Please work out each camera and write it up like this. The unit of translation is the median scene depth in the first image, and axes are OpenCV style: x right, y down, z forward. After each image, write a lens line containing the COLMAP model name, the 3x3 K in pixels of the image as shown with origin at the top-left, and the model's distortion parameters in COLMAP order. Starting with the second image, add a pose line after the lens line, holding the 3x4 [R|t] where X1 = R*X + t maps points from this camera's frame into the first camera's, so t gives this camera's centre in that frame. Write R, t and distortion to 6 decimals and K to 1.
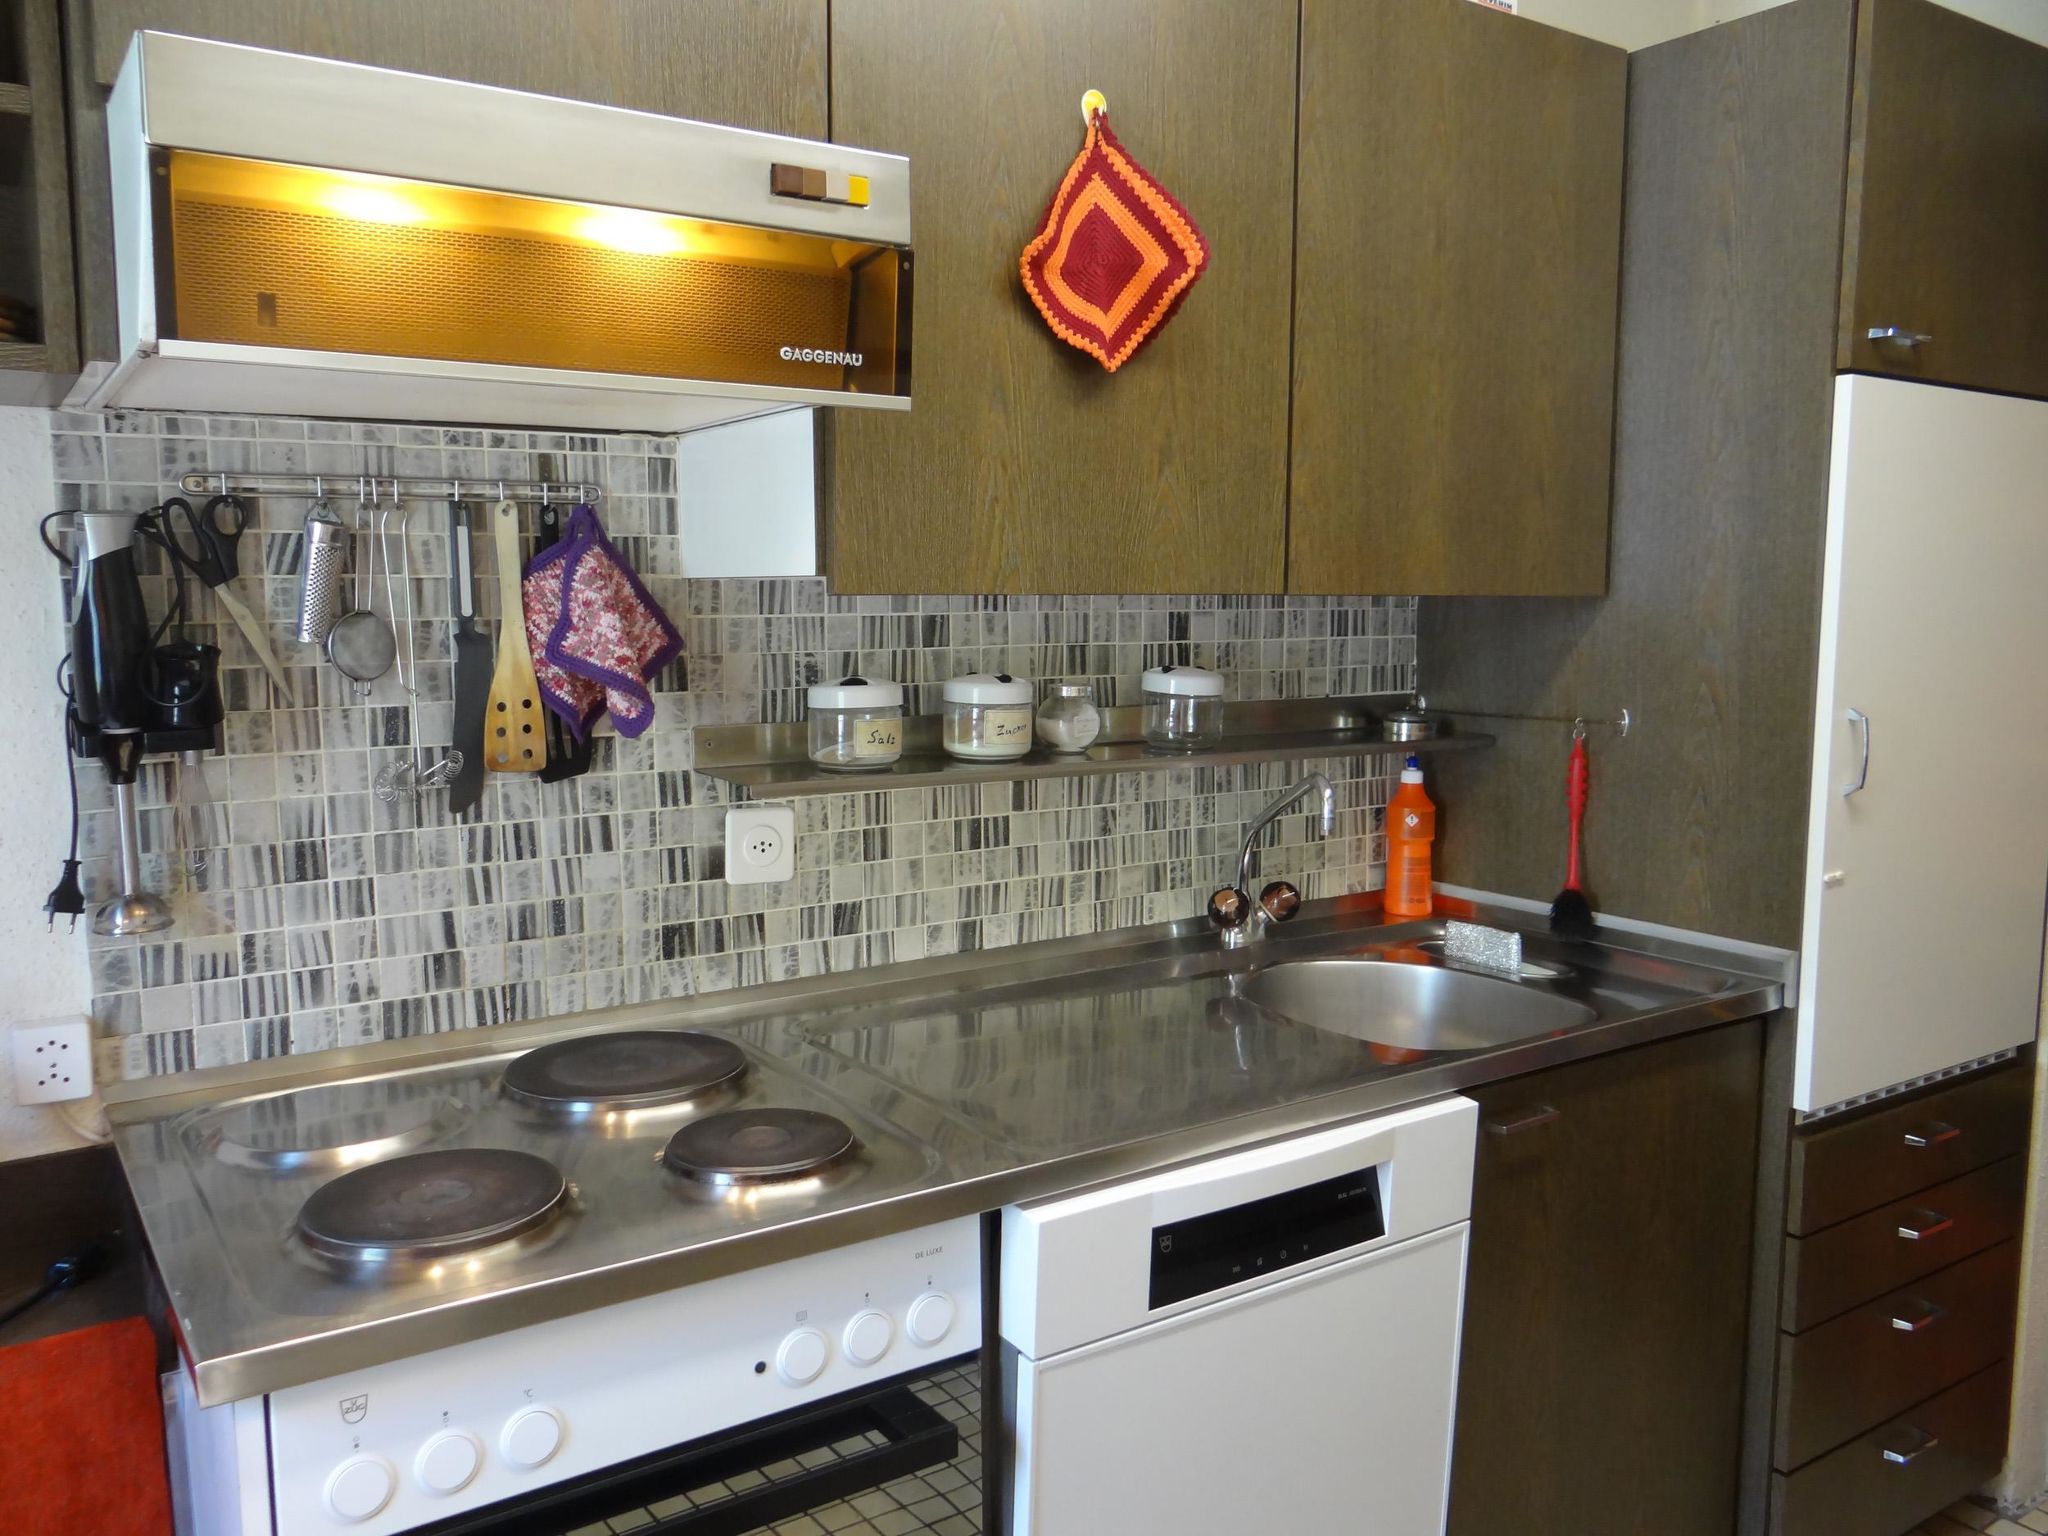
lens RADIAL K [[1598.9, 0, 1020.8], [0, 1598.9, 764.5], [0, 0, 1]] dist [-0.010920, -0.006946]
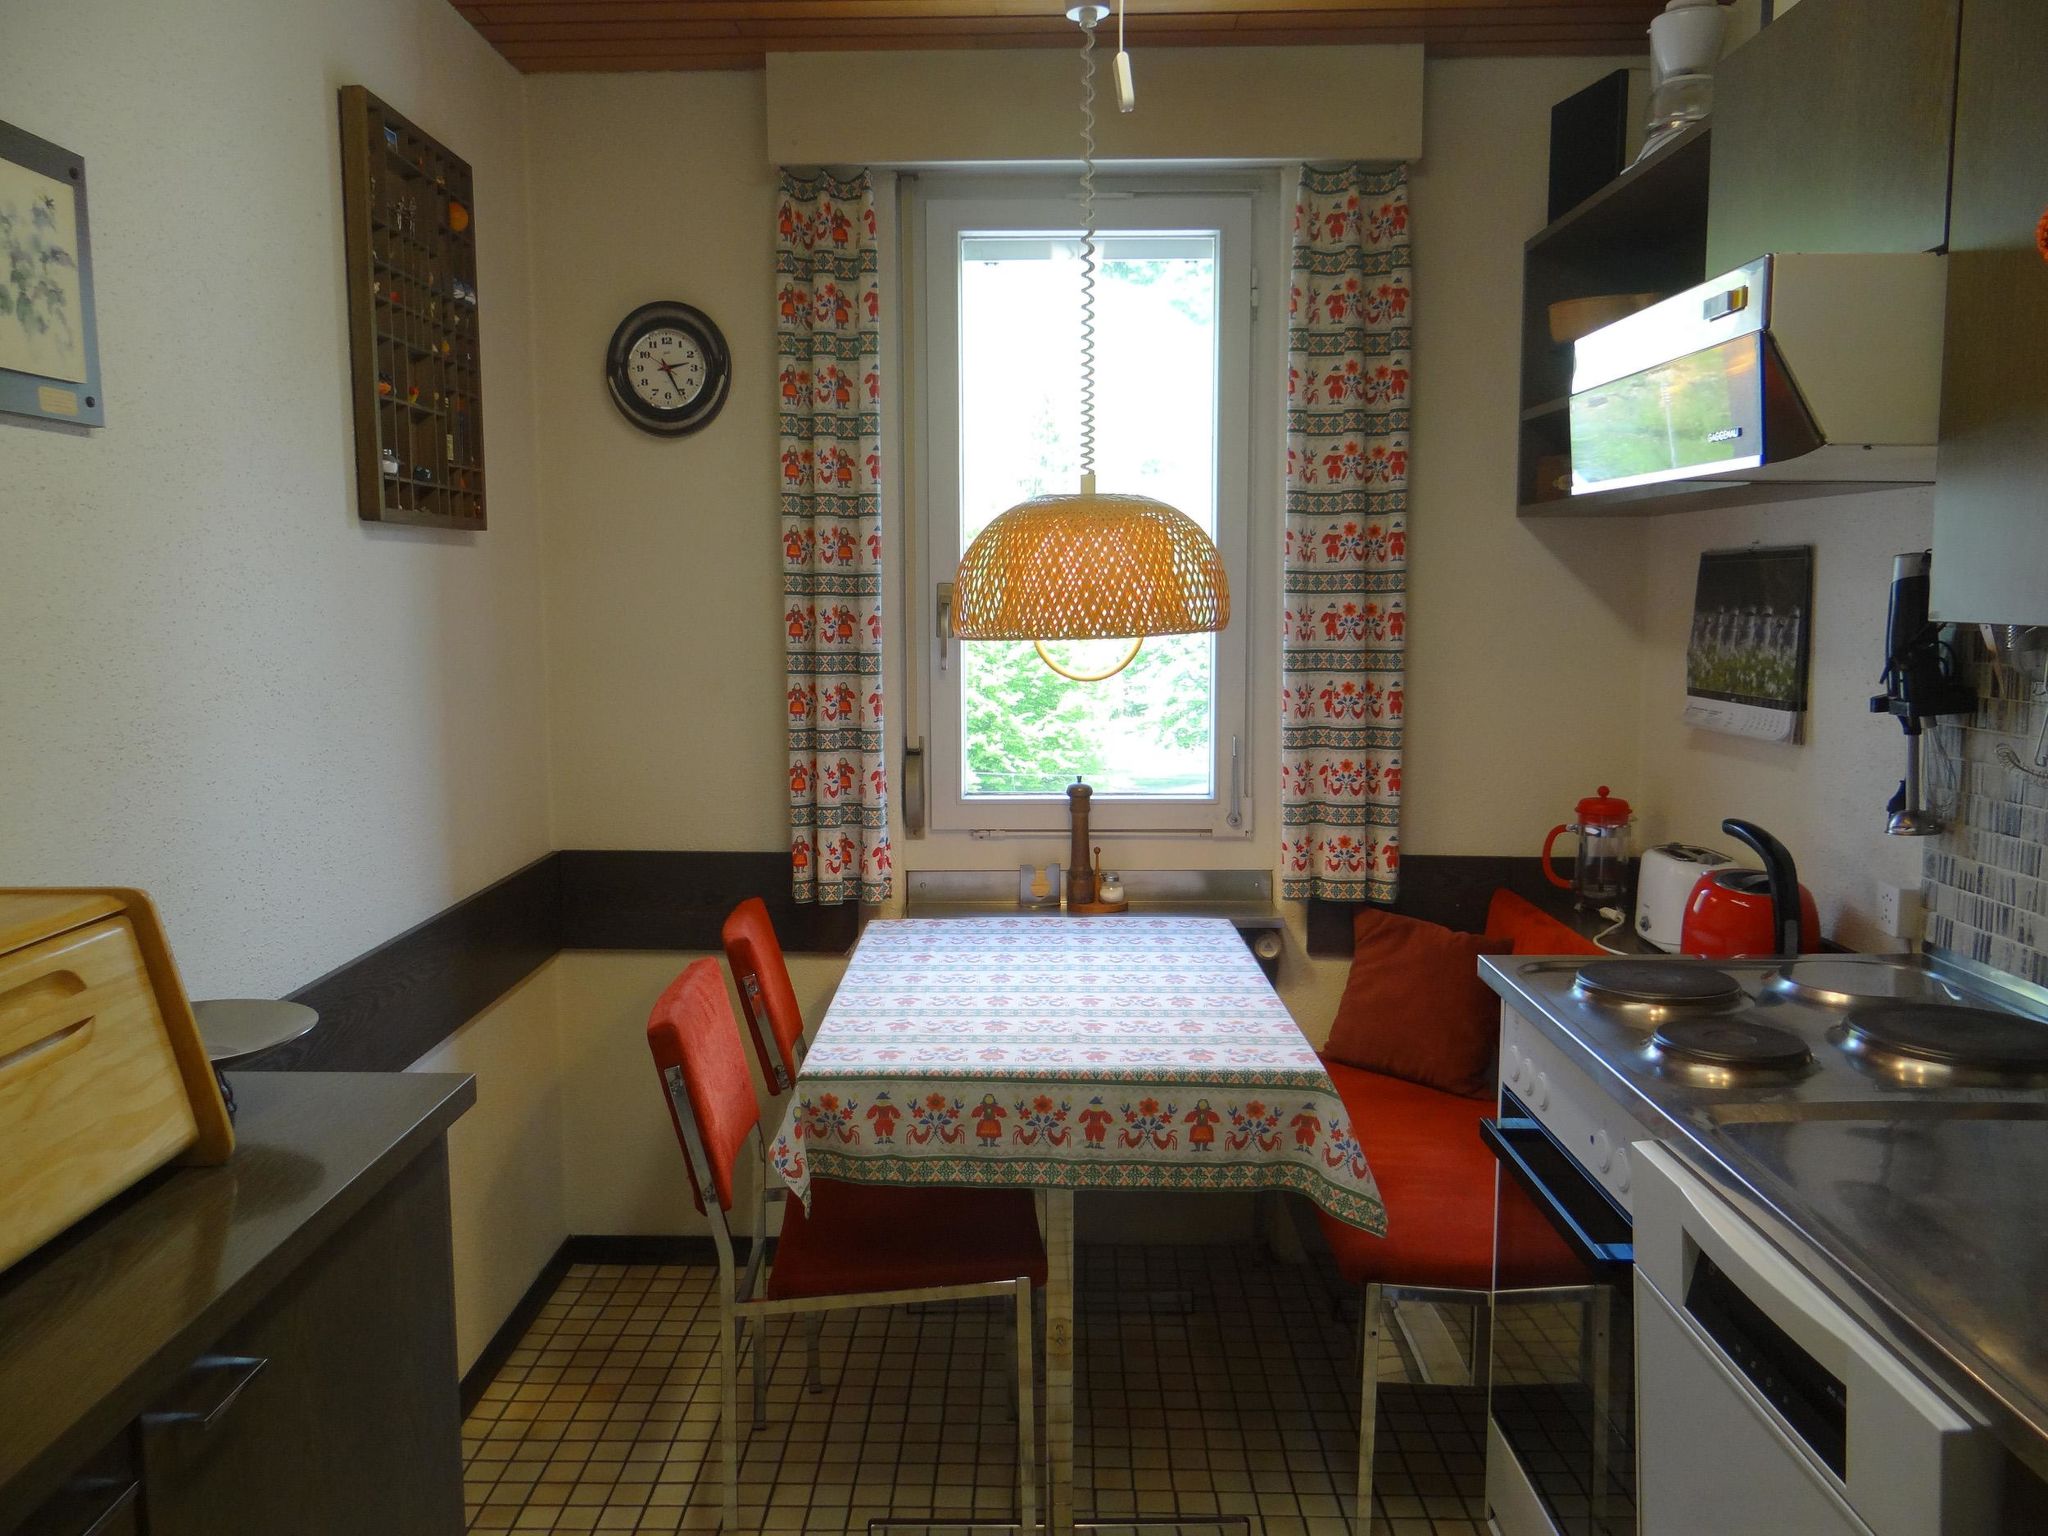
lens RADIAL K [[1598.9, 0, 1028.5], [0, 1598.9, 761.7], [0, 0, 1]] dist [-0.010920, -0.006946]
pose [[-0.572216, 0.095427, -0.814532, 0.953264], [-0.086446, 0.980656, 0.175618, -0.130298], [0.815534, 0.170904, -0.552898, 0.973684]]
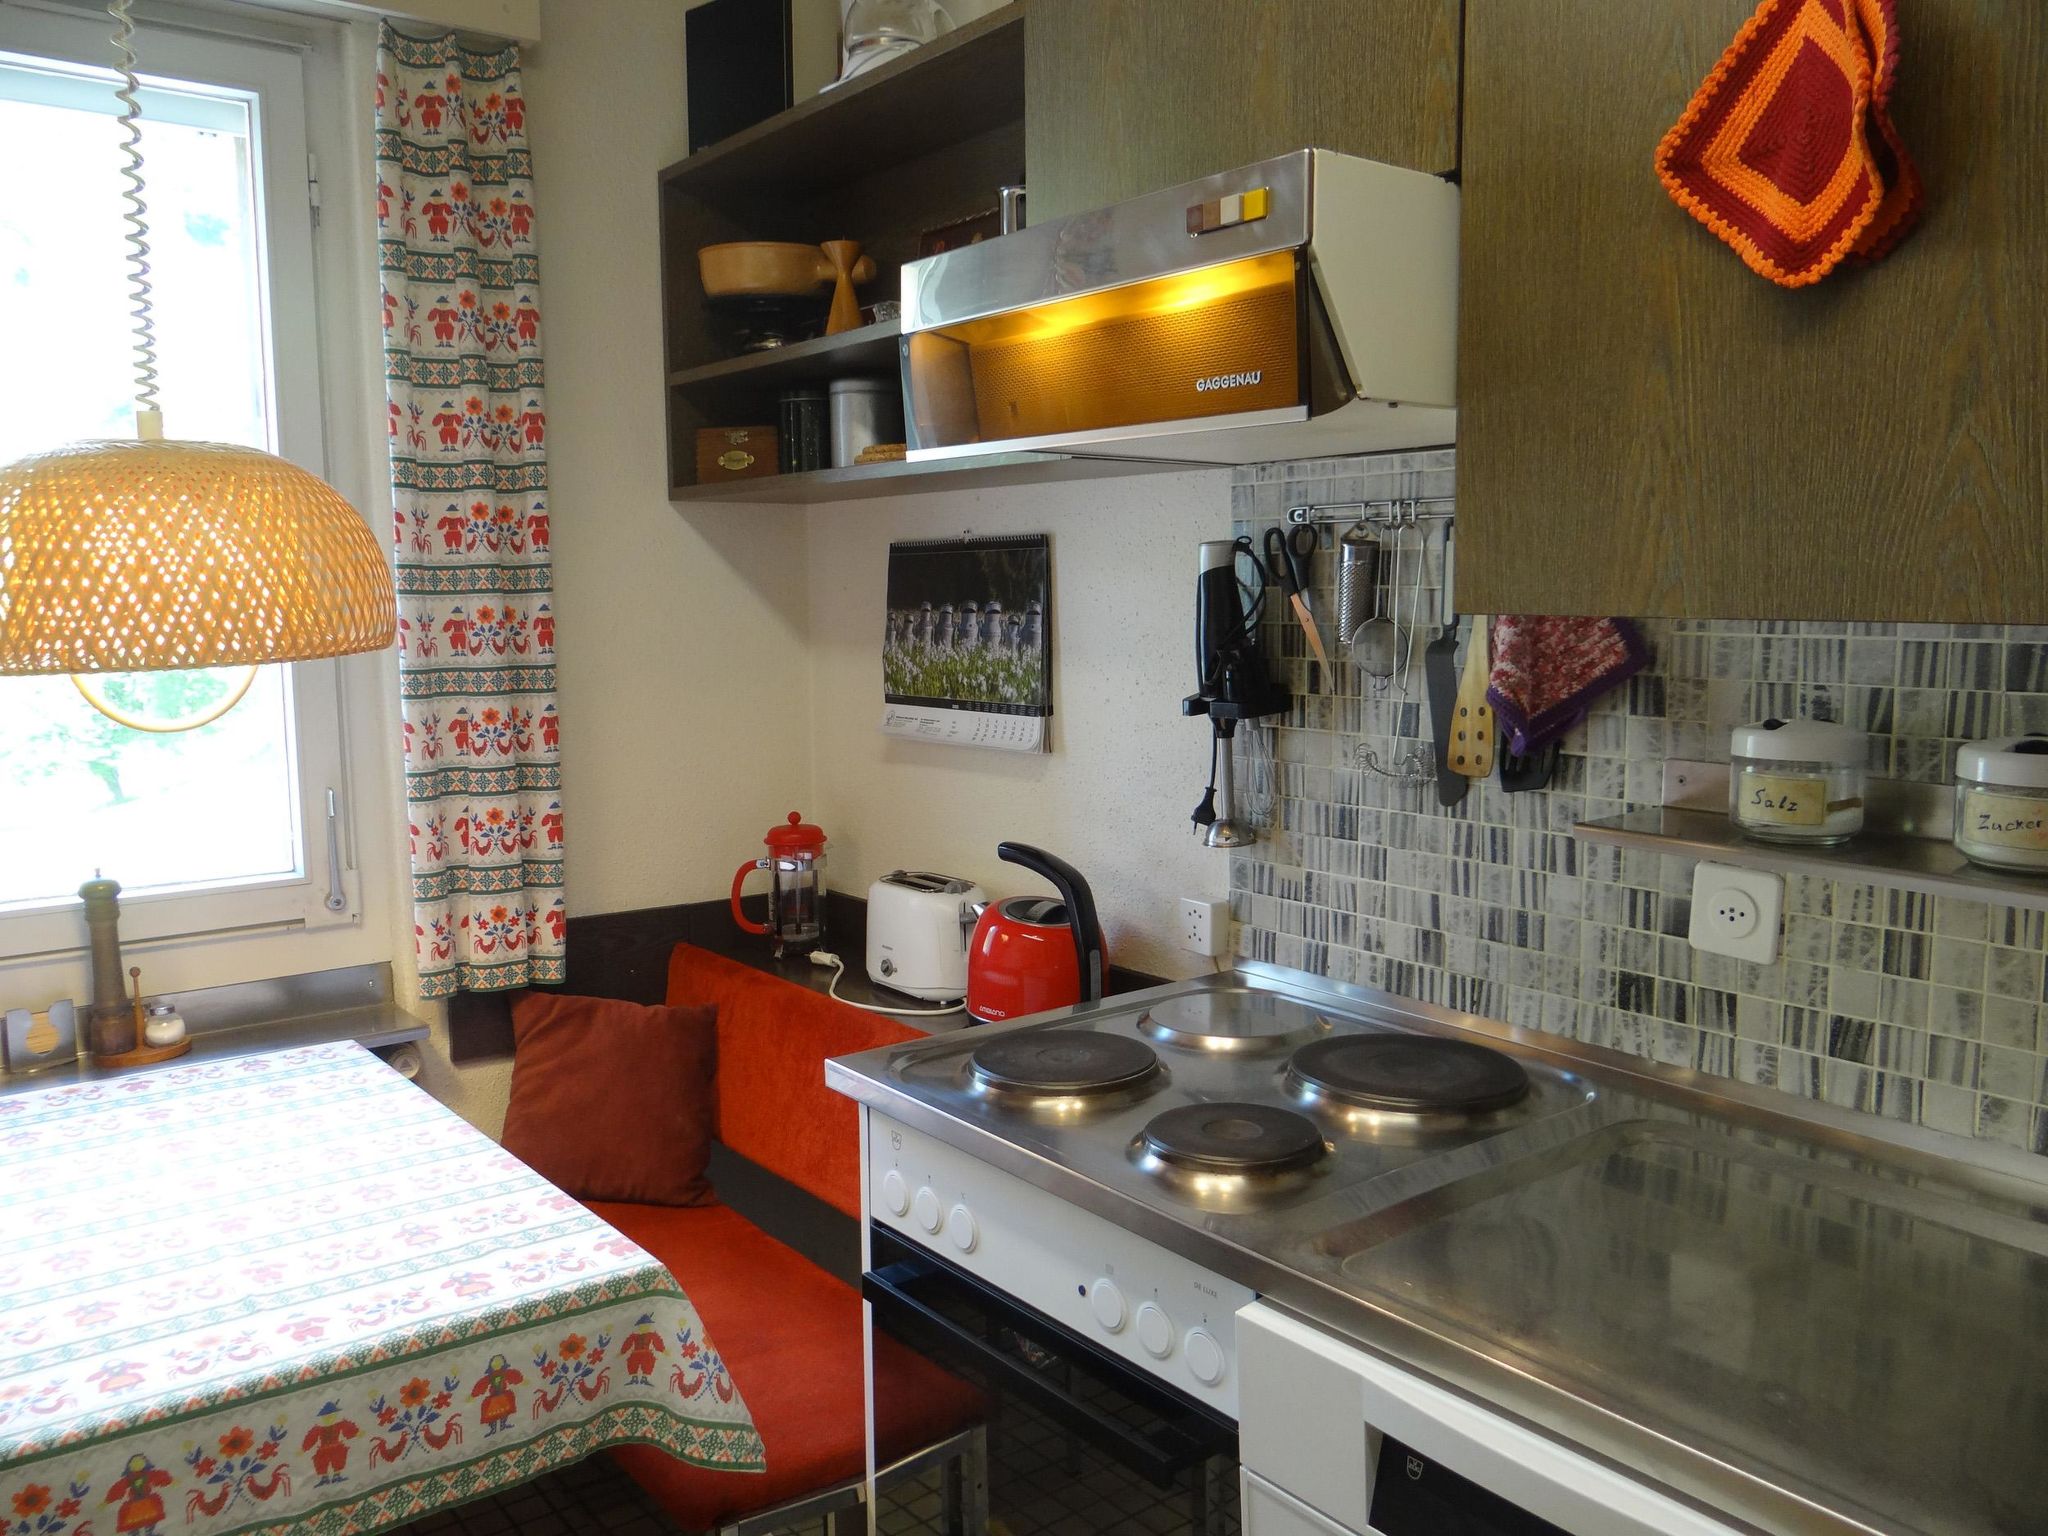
lens RADIAL K [[1598.9, 0, 1020.6], [0, 1598.9, 763.0], [0, 0, 1]] dist [-0.010920, -0.006946]
pose [[0.056274, 0.115734, -0.991685, 0.677203], [-0.102137, 0.988715, 0.109592, -0.084876], [0.993177, 0.095120, 0.067459, 0.618250]]
